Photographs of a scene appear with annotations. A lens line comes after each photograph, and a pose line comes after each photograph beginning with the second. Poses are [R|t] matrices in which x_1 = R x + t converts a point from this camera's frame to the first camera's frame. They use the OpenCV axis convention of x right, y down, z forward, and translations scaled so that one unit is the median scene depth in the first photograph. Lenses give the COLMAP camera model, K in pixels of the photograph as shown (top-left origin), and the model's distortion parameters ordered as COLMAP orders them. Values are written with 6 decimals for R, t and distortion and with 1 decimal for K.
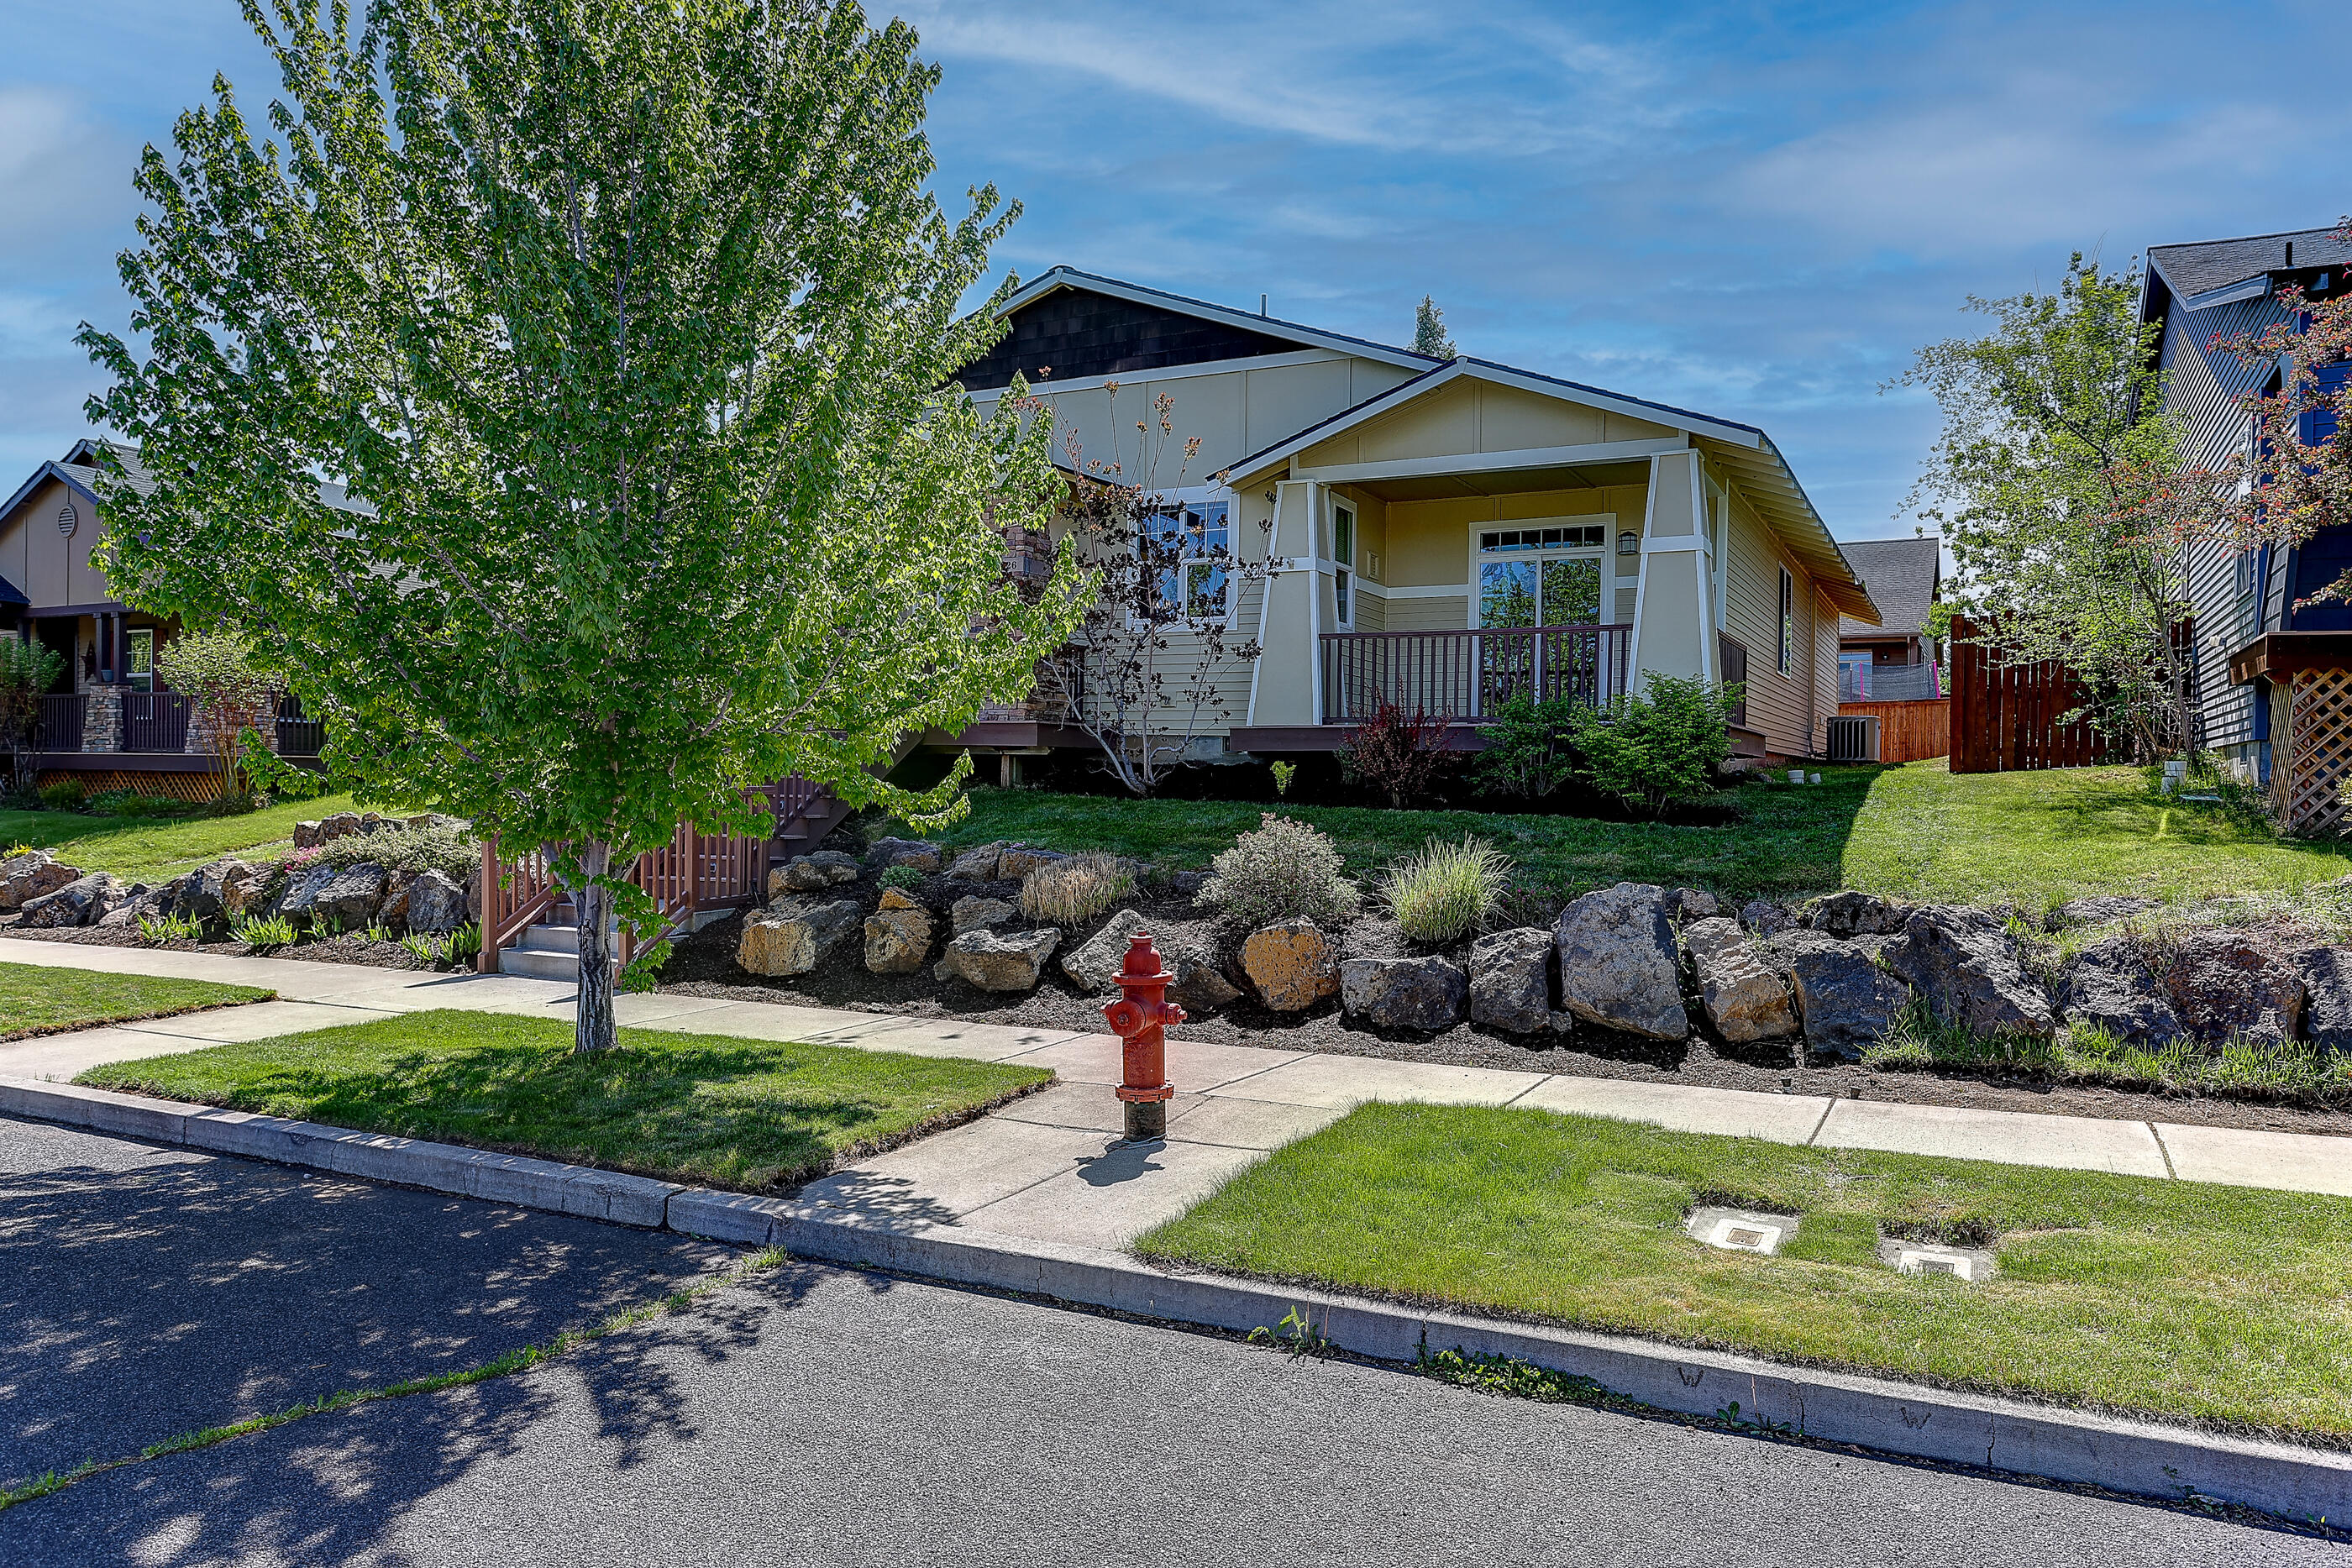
lens RADIAL K [[1616.9, 0, 1176.3], [0, 1616.9, 778.8], [0, 0, 1]] dist [0.011307, 0.002336]
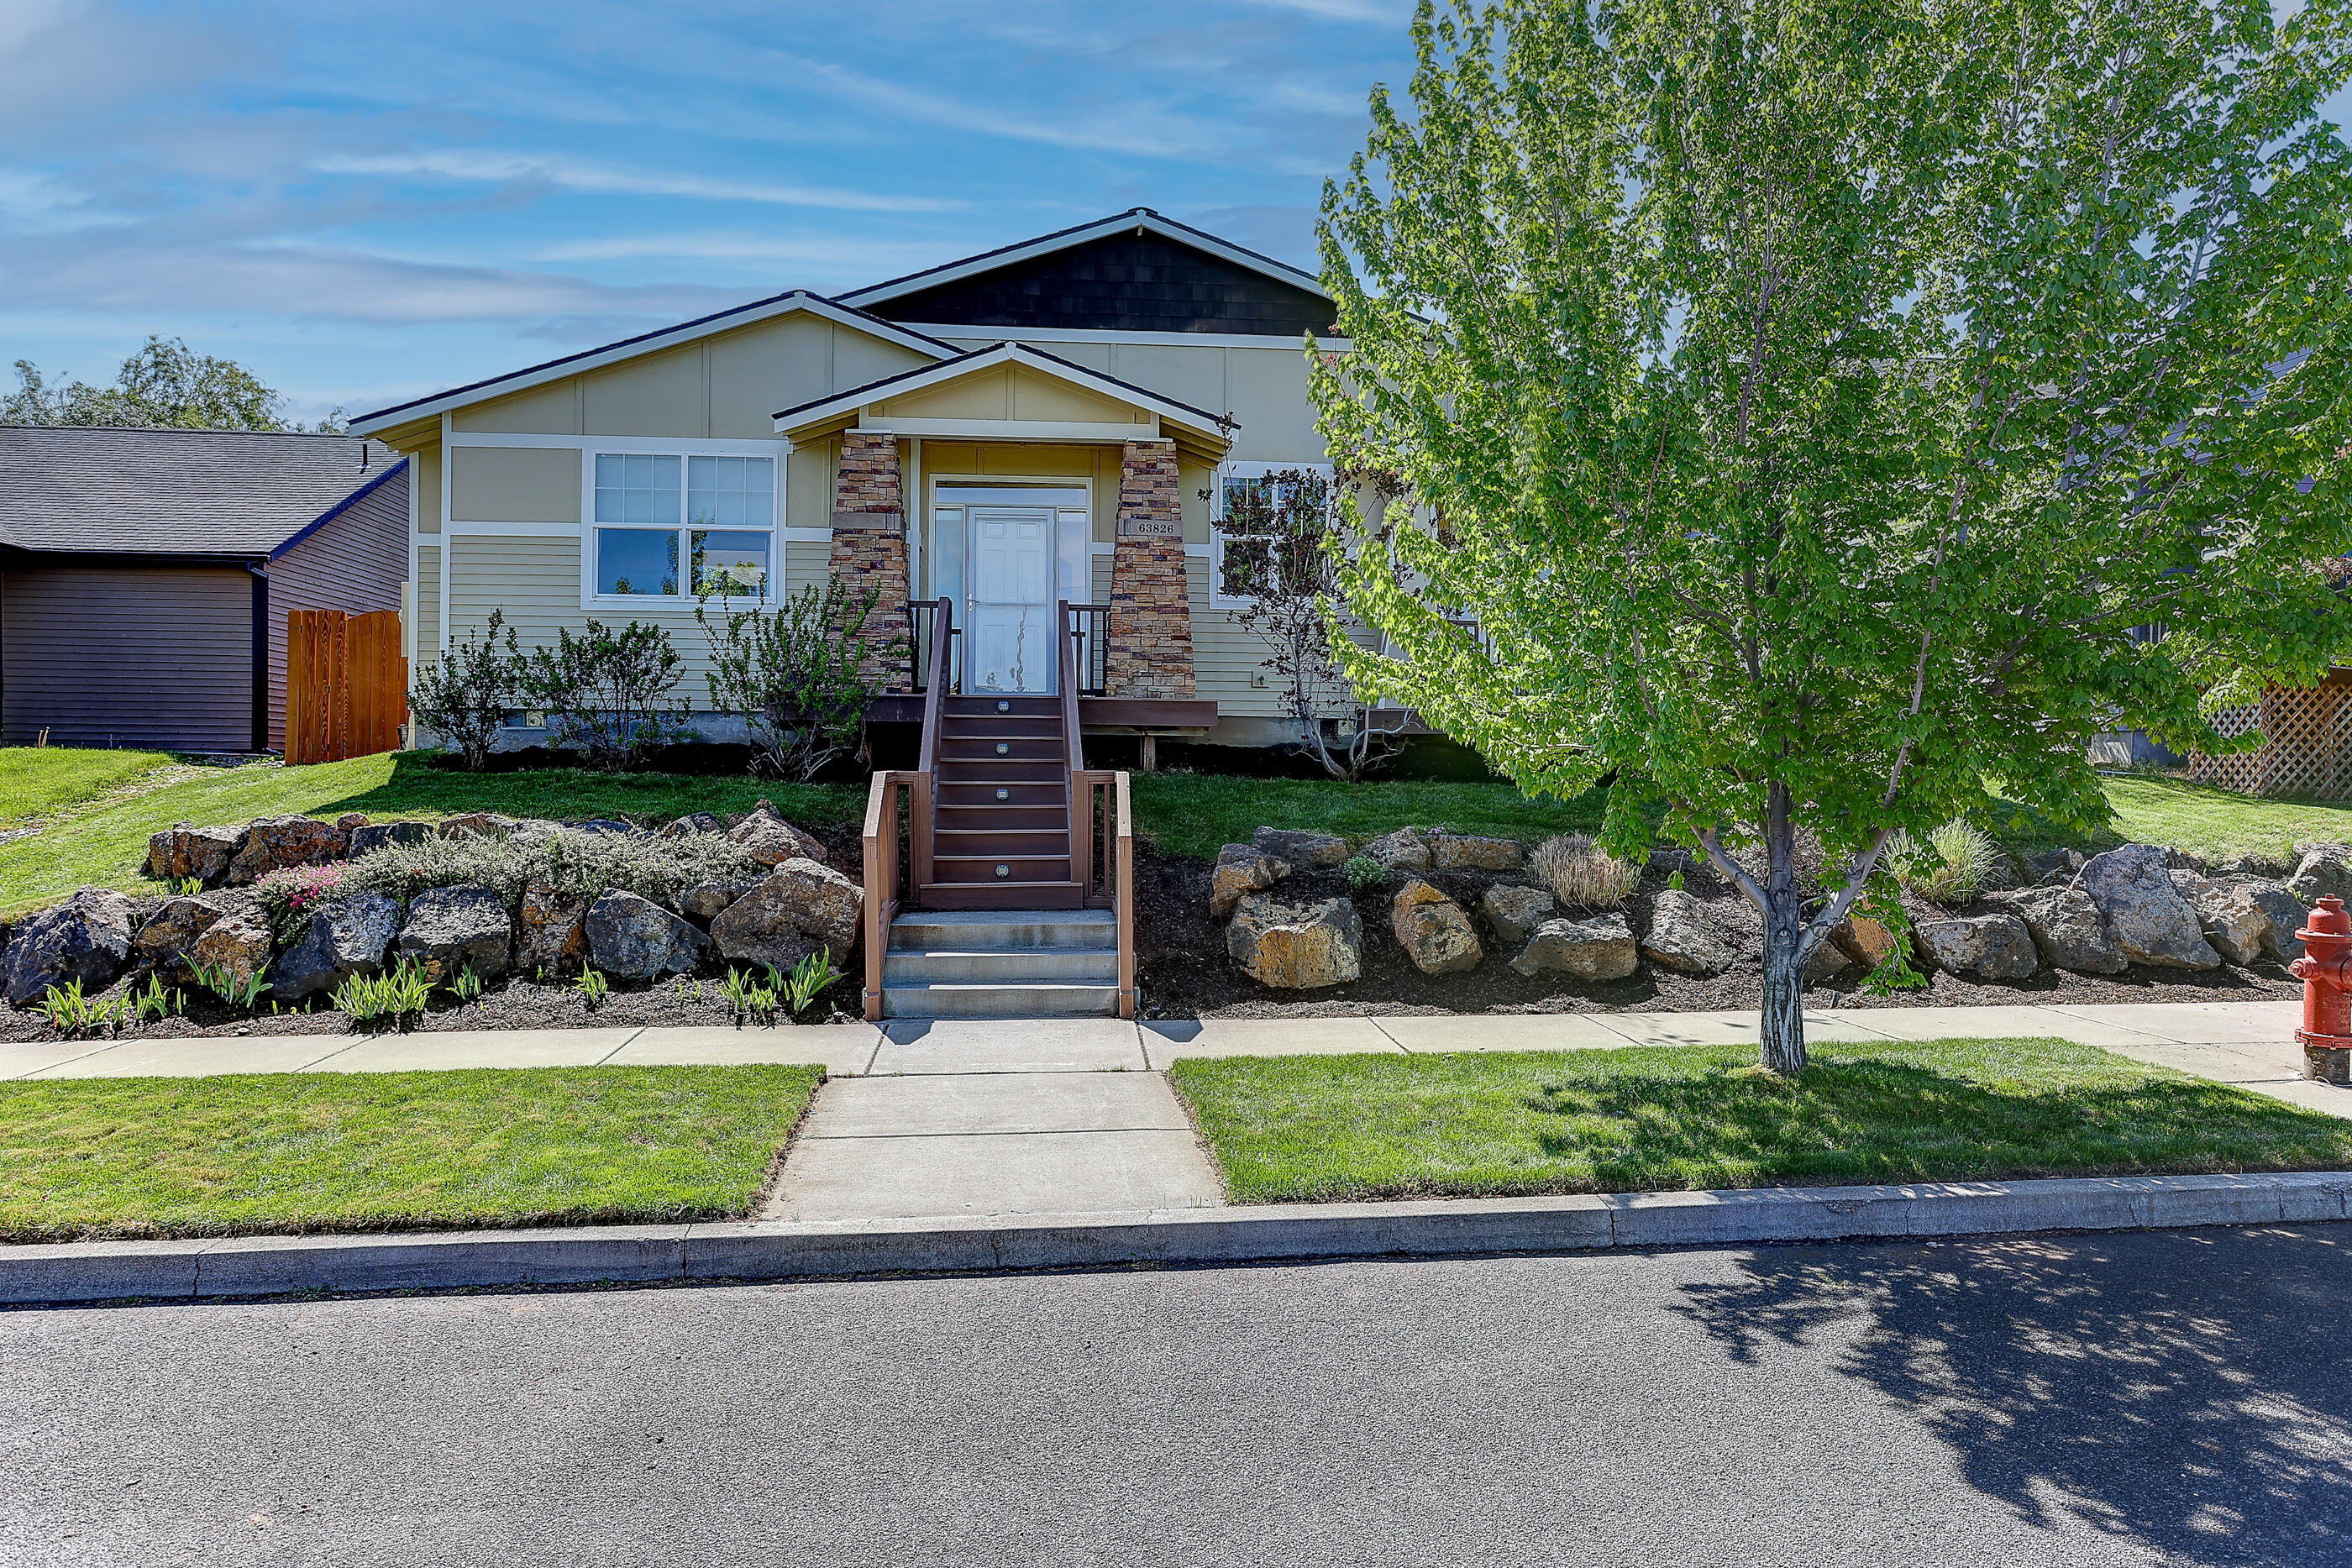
lens RADIAL K [[1568.7, 0, 1176.1], [0, 1568.7, 786.6], [0, 0, 1]] dist [-0.001352, 0.002031]
pose [[0.831956, -0.009538, 0.554760, -0.777685], [0.005047, 0.999941, 0.009623, 0.005773], [-0.554819, -0.005206, 0.831955, 0.344216]]
